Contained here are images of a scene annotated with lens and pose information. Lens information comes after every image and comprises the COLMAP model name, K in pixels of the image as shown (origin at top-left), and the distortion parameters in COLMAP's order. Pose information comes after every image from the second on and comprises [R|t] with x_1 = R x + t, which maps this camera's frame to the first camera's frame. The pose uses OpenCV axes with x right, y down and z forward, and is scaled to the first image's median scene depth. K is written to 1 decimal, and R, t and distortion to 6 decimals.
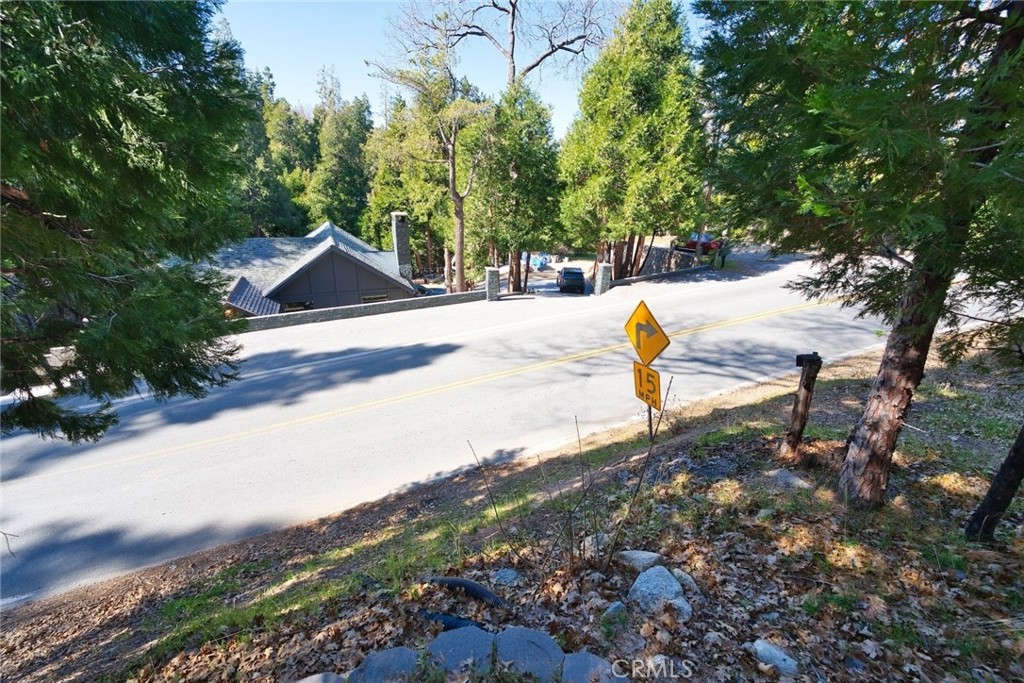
lens RADIAL K [[414.5, 0, 506.5], [0, 414.5, 344.4], [0, 0, 1]] dist [-0.011883, 0.000228]
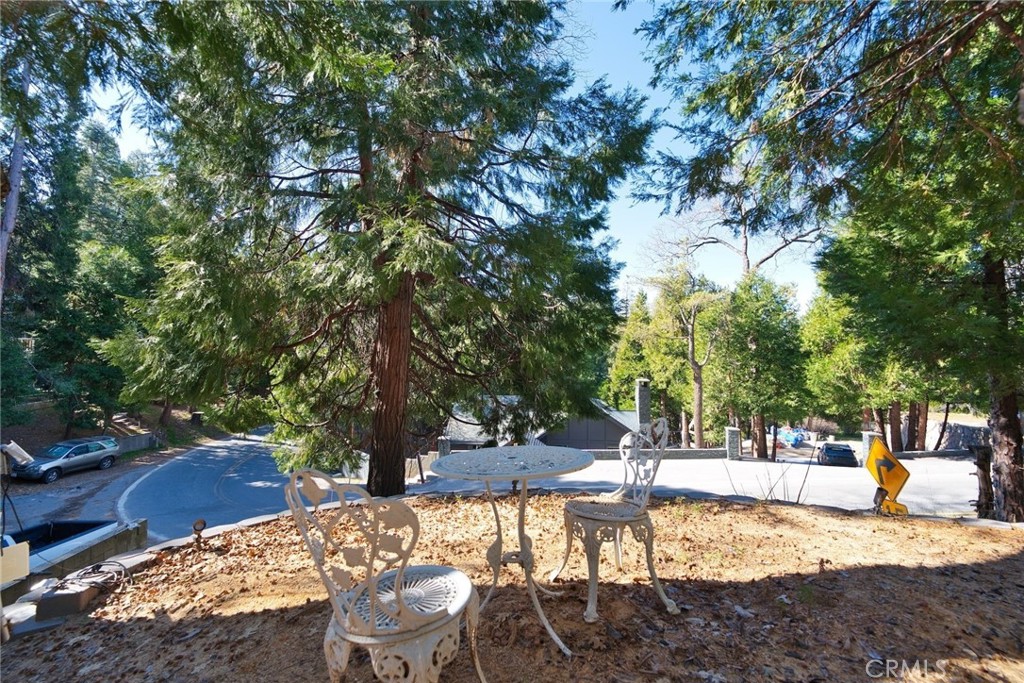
lens RADIAL K [[414.5, 0, 506.5], [0, 414.5, 336.4], [0, 0, 1]] dist [-0.011883, 0.000228]
pose [[0.861509, -0.045821, -0.505670, 0.011215], [-0.169637, 0.912716, -0.371715, 0.081841], [0.478565, 0.406016, 0.778541, -0.171442]]
